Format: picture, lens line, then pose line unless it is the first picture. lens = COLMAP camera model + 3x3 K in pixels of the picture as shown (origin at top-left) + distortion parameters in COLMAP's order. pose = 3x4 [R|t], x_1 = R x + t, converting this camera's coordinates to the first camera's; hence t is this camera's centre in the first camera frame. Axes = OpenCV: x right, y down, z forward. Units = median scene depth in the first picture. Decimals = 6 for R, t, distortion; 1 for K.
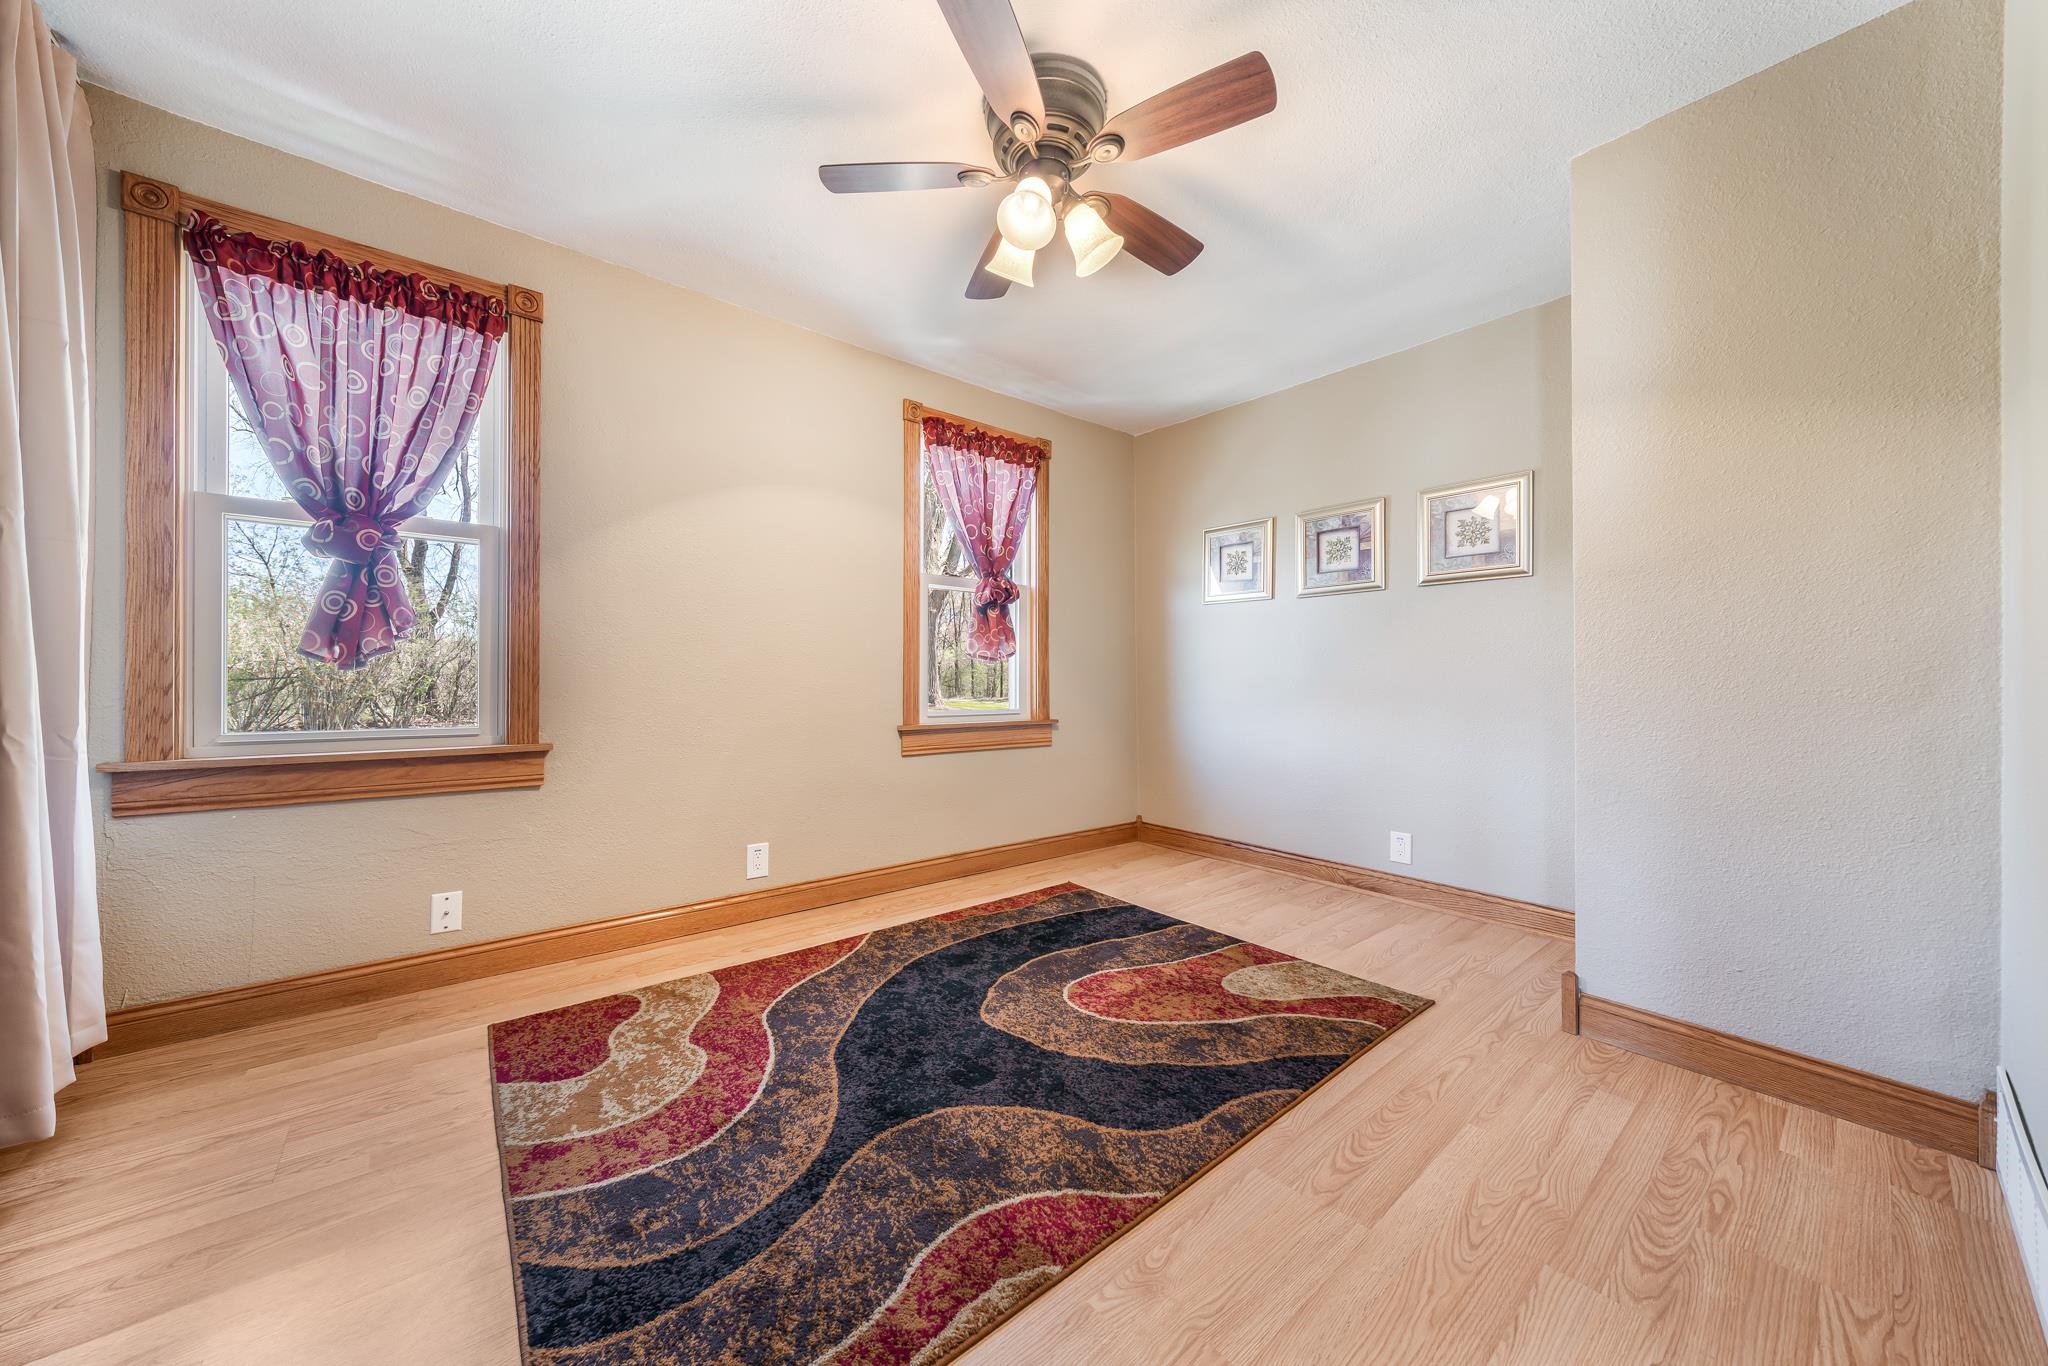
lens RADIAL K [[717.2, 0, 1036.5], [0, 717.2, 681.0], [0, 0, 1]] dist [-0.013064, 0.000701]
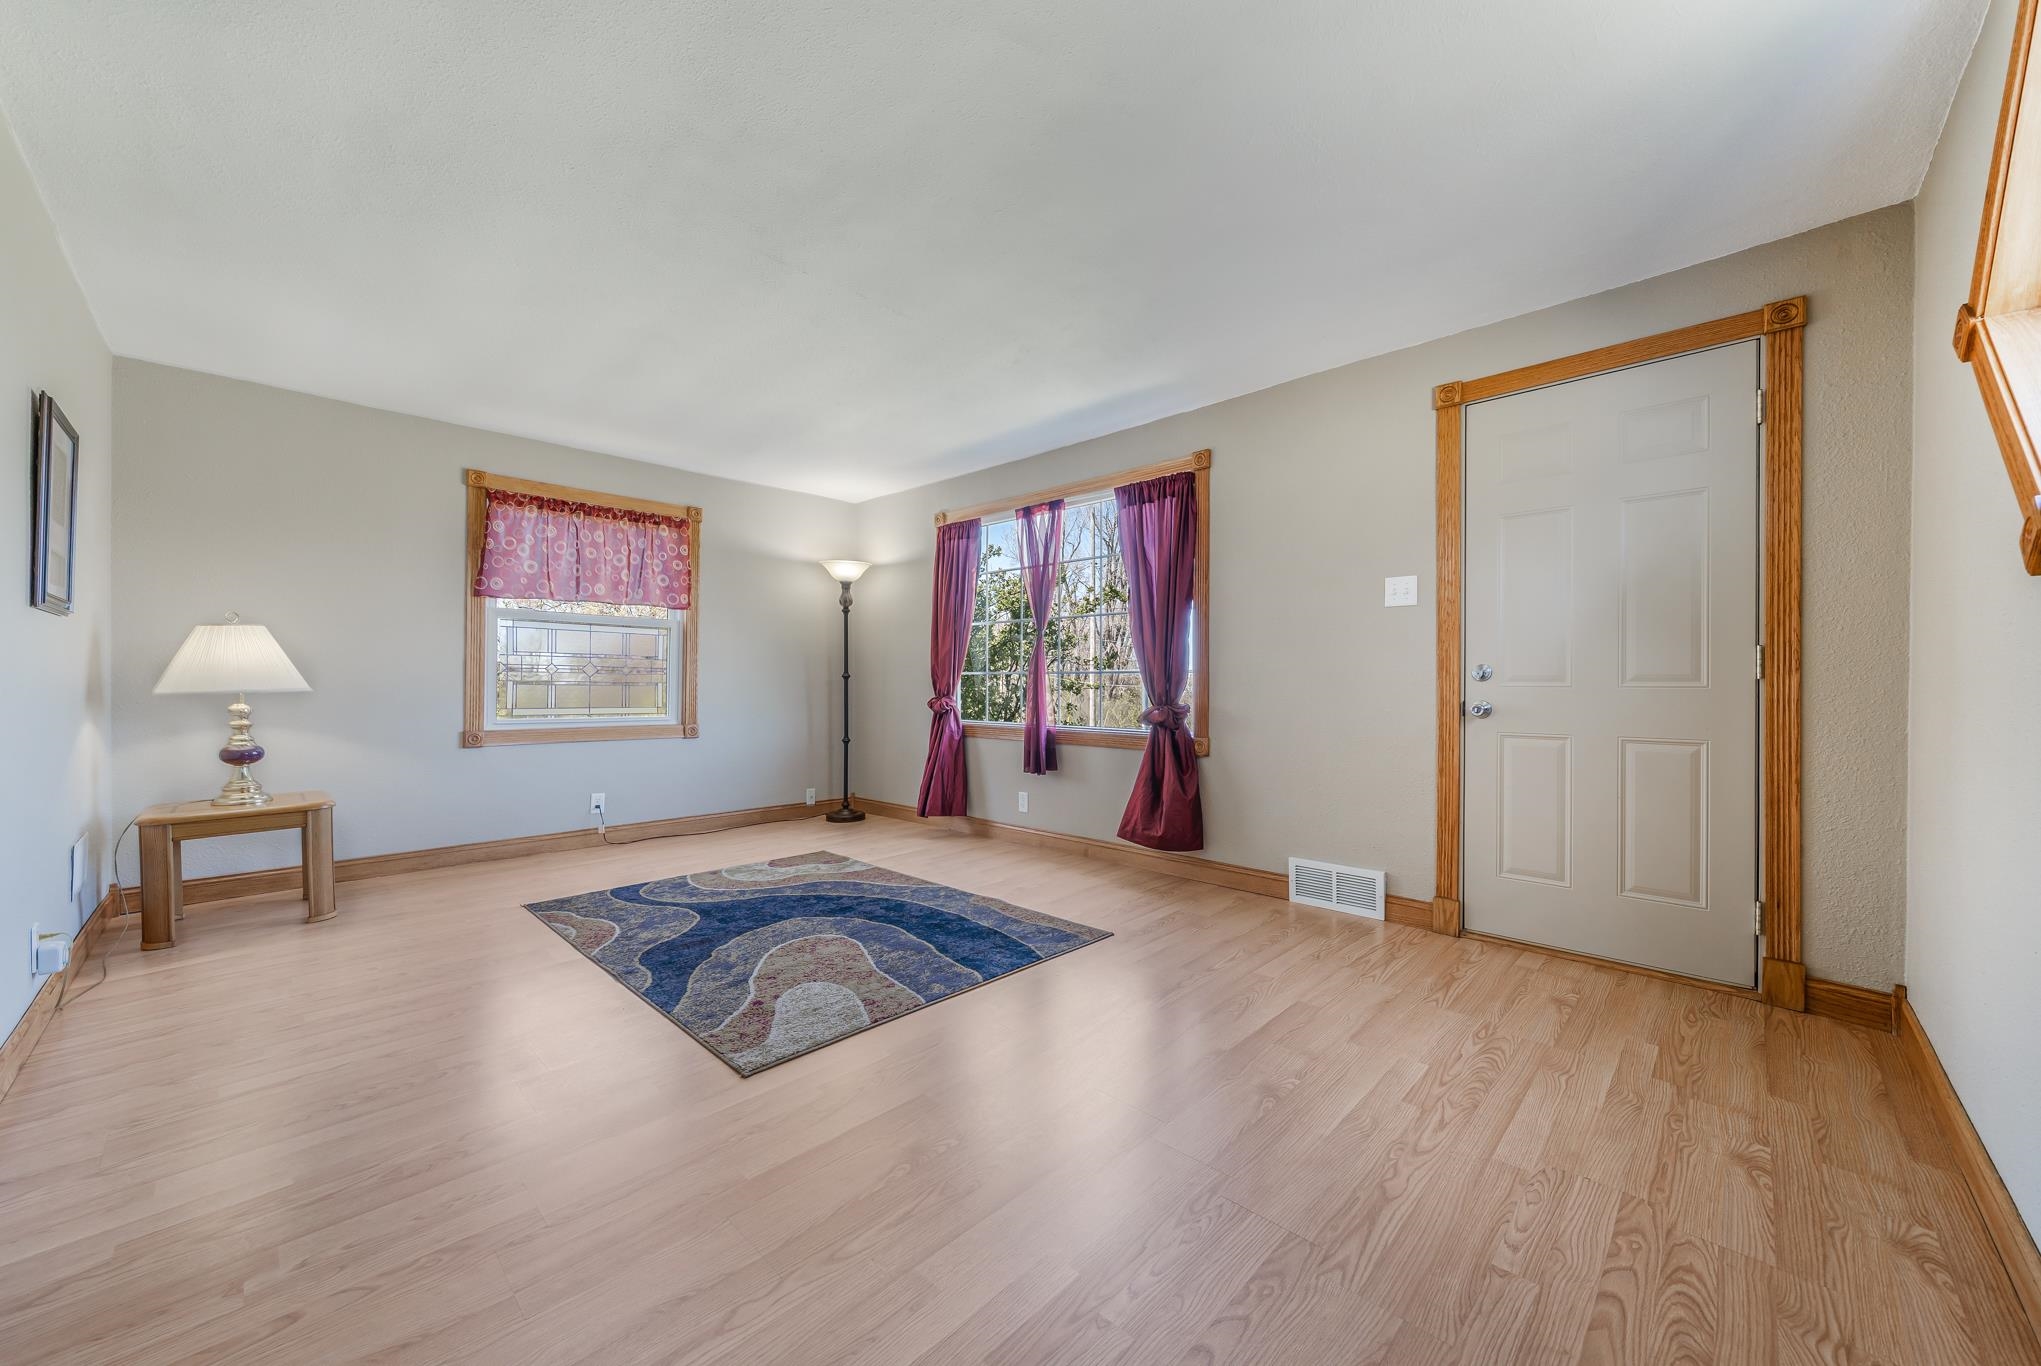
lens RADIAL K [[758.8, 0, 1011.2], [0, 758.8, 683.5], [0, 0, 1]] dist [-0.001375, -0.001299]
pose [[0.089247, -0.002891, -0.996005, 1.670299], [-0.009732, 0.999946, -0.003775, -0.037741], [0.995962, 0.010030, 0.089214, 1.365055]]
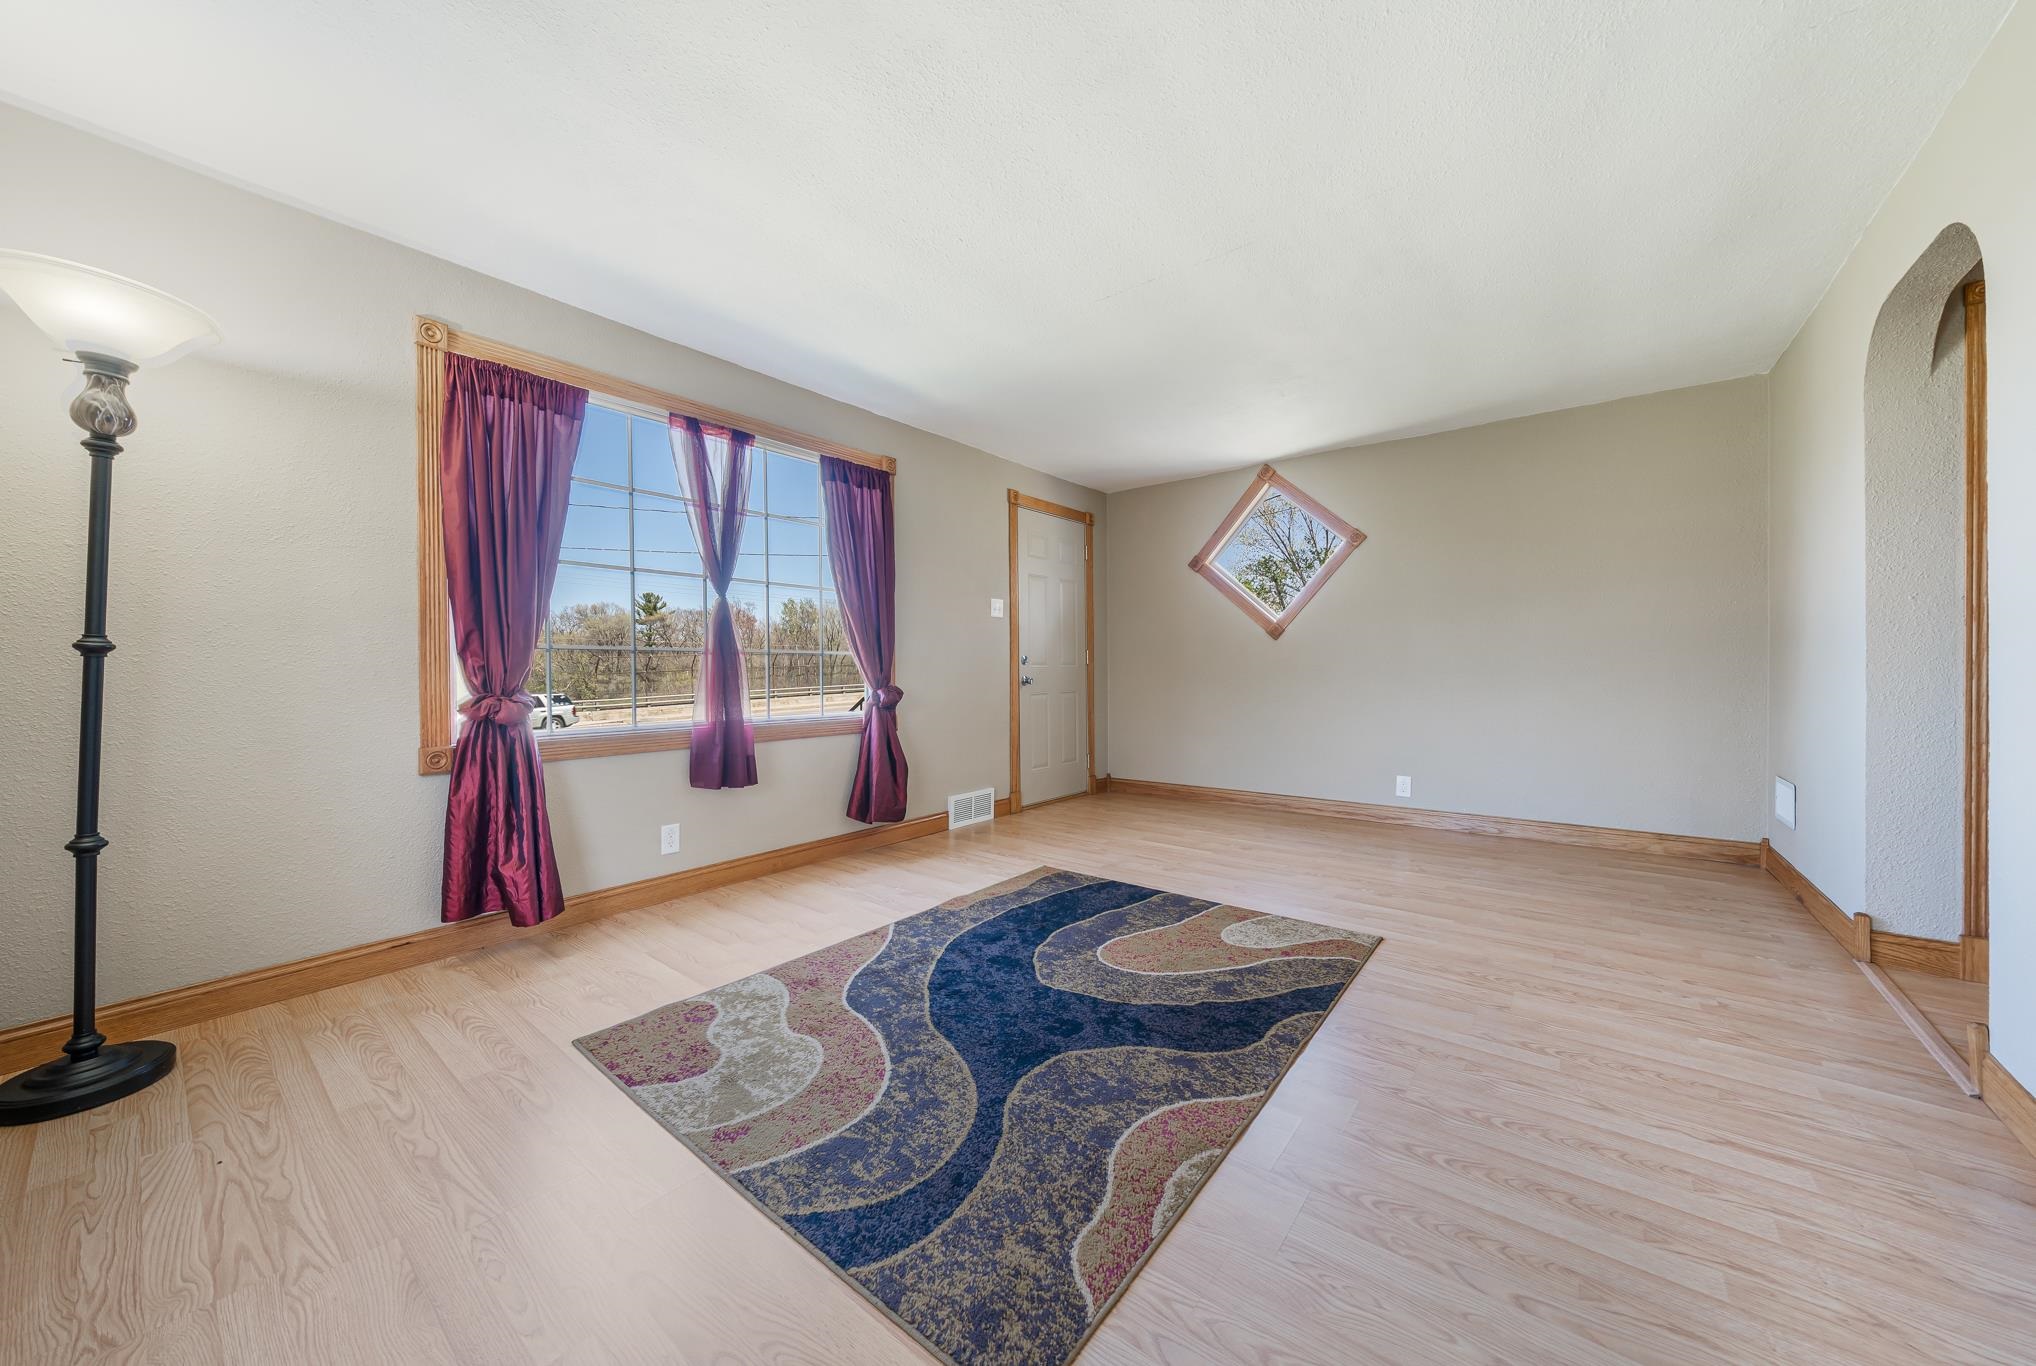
lens RADIAL K [[713.0, 0, 1030.9], [0, 713.0, 678.1], [0, 0, 1]] dist [-0.013064, 0.000701]
pose [[0.979160, -0.011930, 0.202739, -0.331498], [0.011023, 0.999924, 0.005603, -0.023004], [-0.202790, -0.003252, 0.979217, -0.109023]]
